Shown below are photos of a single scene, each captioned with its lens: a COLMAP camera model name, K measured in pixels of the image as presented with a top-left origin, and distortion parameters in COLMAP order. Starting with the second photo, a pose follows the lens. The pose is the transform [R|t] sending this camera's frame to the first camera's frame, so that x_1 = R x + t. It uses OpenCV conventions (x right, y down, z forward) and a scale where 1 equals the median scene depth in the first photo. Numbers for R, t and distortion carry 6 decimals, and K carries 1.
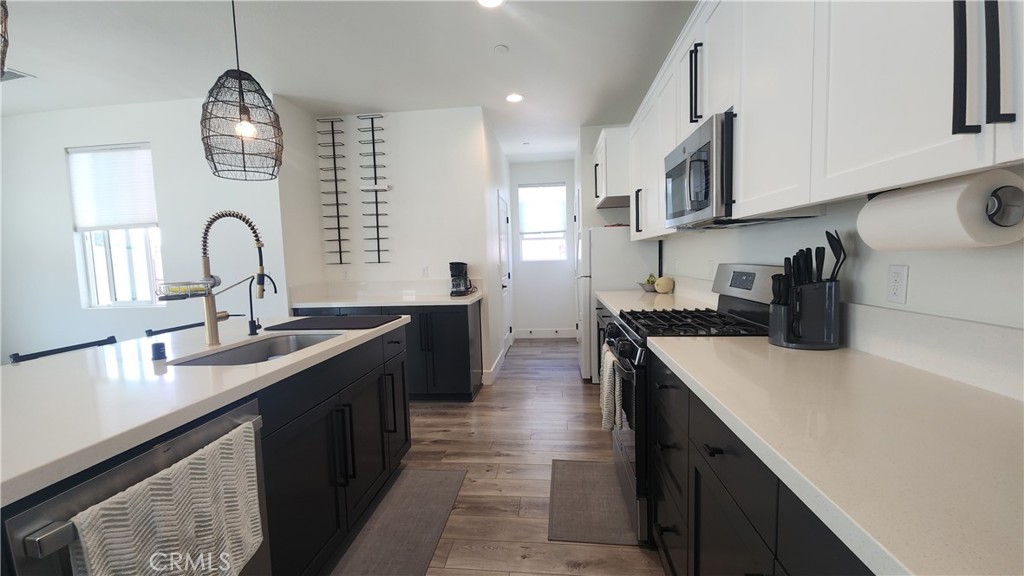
lens RADIAL K [[420.0, 0, 512.8], [0, 420.0, 289.4], [0, 0, 1]] dist [0.003860, 0.000027]
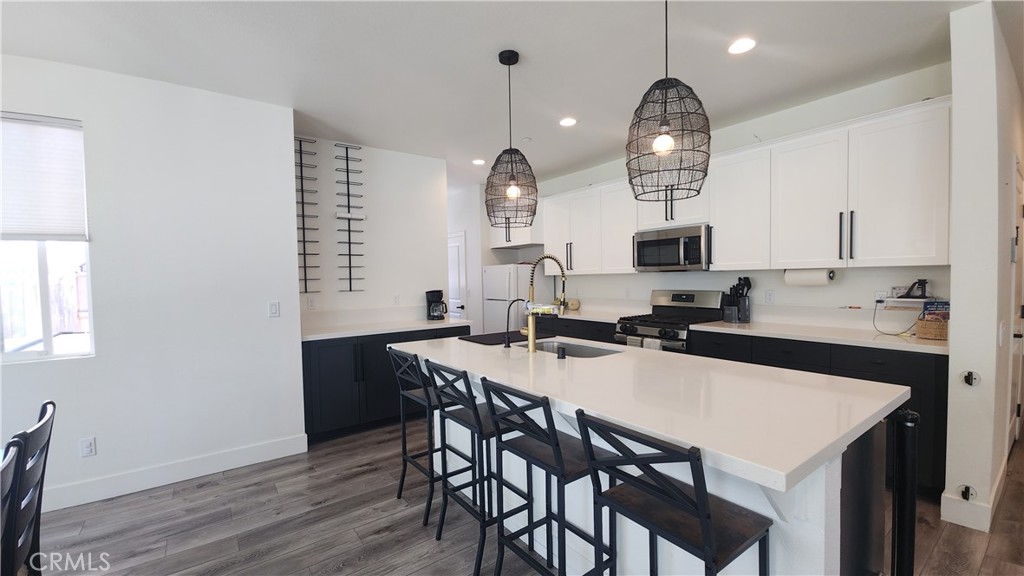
lens RADIAL K [[420.0, 0, 511.4], [0, 420.0, 289.9], [0, 0, 1]] dist [0.003860, 0.000027]
pose [[0.736129, -0.004605, 0.676826, -0.726134], [0.047441, 0.997868, -0.044809, -0.003827], [-0.675177, 0.065095, 0.734778, 0.017471]]
